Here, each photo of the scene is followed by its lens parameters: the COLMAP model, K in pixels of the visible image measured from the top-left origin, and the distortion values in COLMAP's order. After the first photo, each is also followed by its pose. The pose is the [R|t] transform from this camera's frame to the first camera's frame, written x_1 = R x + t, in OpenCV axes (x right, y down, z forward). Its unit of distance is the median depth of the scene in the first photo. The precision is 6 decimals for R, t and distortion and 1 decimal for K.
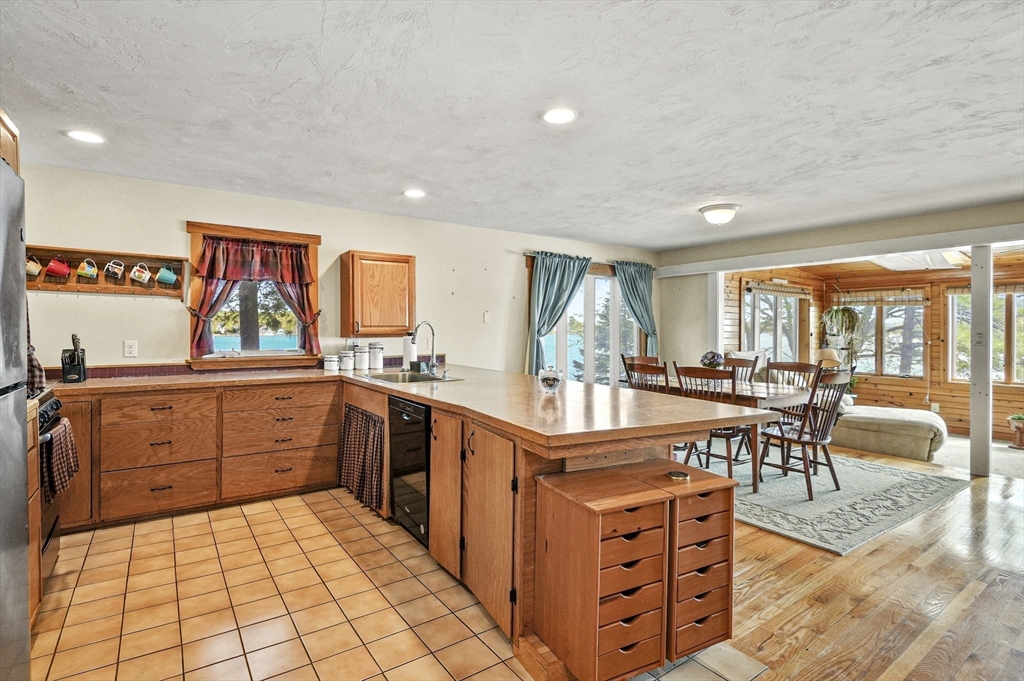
lens RADIAL K [[497.6, 0, 510.1], [0, 497.6, 330.9], [0, 0, 1]] dist [0.000905, -0.001116]
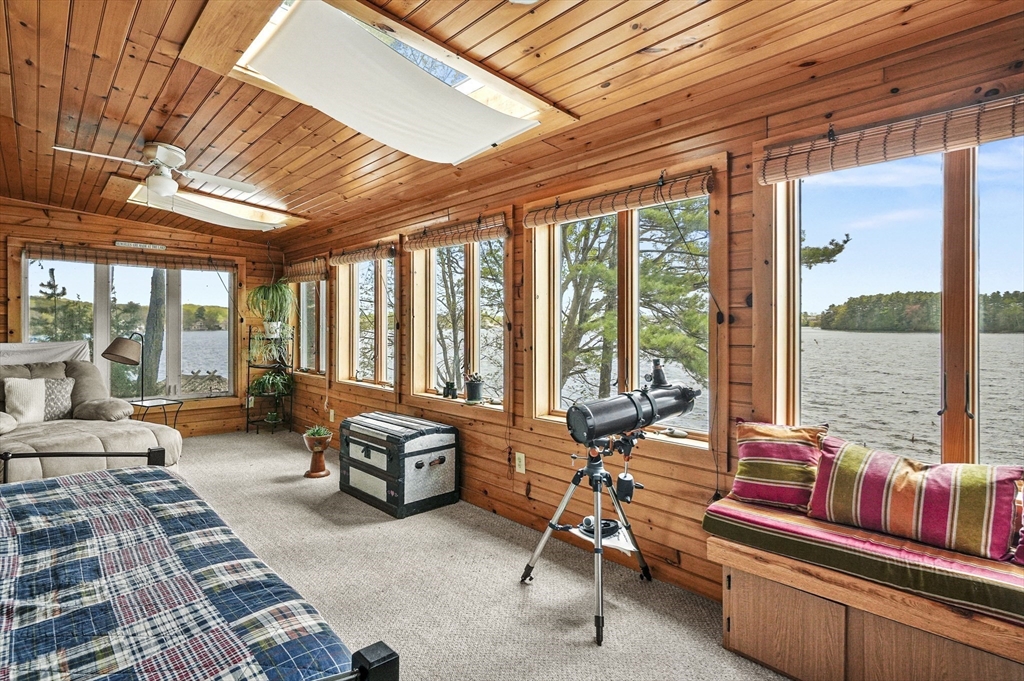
lens RADIAL K [[519.7, 0, 504.9], [0, 519.7, 310.9], [0, 0, 1]] dist [0.001177, -0.000277]
pose [[0.992803, 0.000783, 0.119755, 1.668435], [0.002114, 0.999708, -0.024066, 0.026343], [-0.119738, 0.024146, 0.992512, 0.293461]]
